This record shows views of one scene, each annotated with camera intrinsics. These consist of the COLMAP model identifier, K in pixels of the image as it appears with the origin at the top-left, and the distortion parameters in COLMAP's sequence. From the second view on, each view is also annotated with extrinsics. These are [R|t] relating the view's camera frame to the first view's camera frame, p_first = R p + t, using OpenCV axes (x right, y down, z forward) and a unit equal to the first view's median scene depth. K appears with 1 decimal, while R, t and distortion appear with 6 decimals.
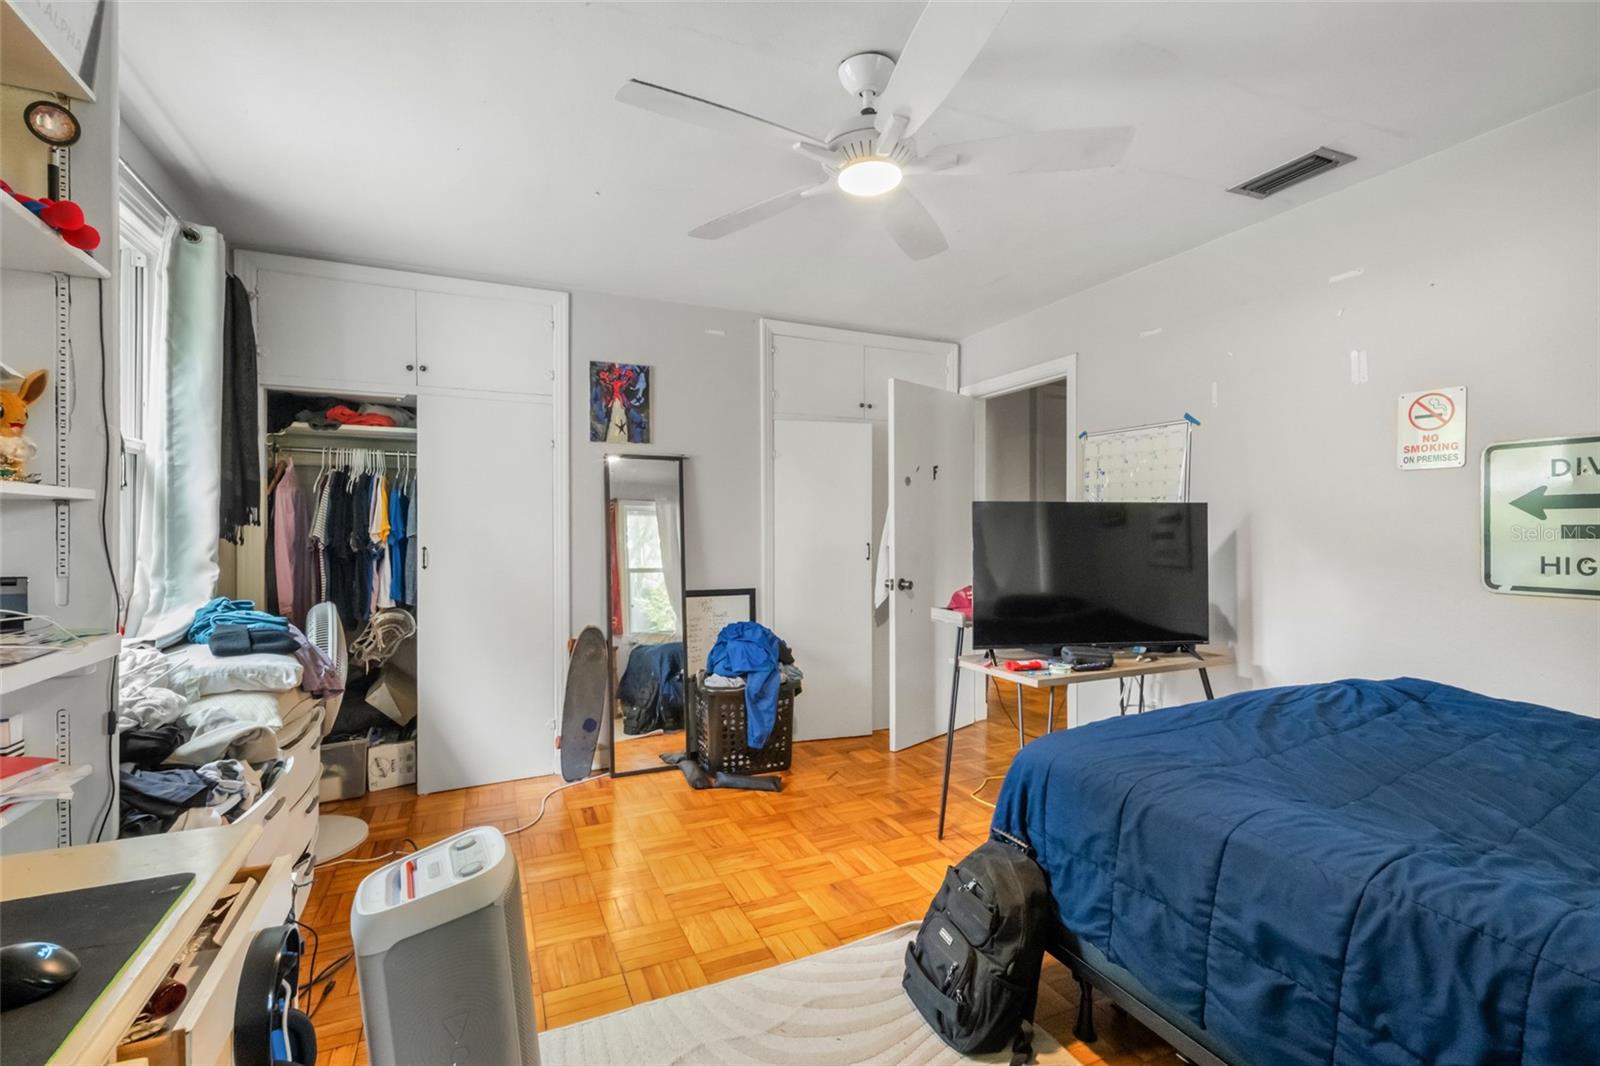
lens RADIAL K [[702.1, 0, 802.6], [0, 702.1, 531.3], [0, 0, 1]] dist [-0.000412, 0.000009]
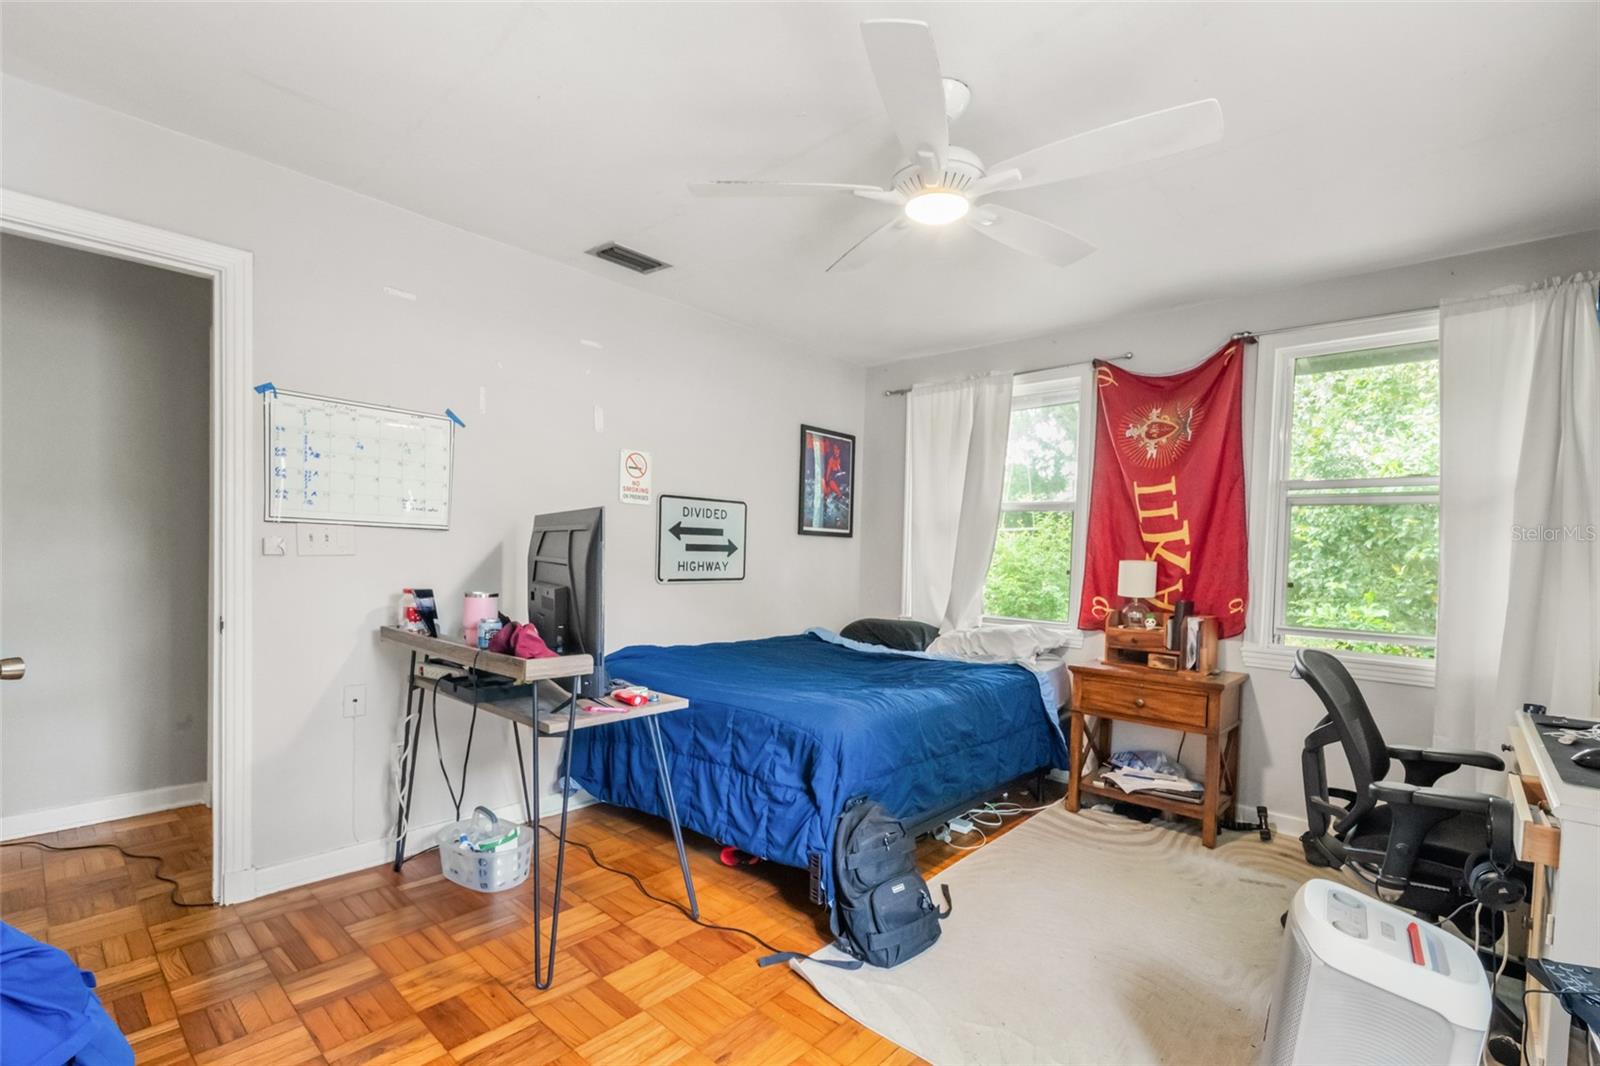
lens RADIAL K [[723.8, 0, 799.3], [0, 723.8, 576.4], [0, 0, 1]] dist [0.000348, 0.000028]
pose [[-0.392485, -0.045201, 0.918647, -0.627973], [-0.025609, 0.998941, 0.038211, -0.002573], [-0.919402, -0.008528, -0.393227, 1.221705]]
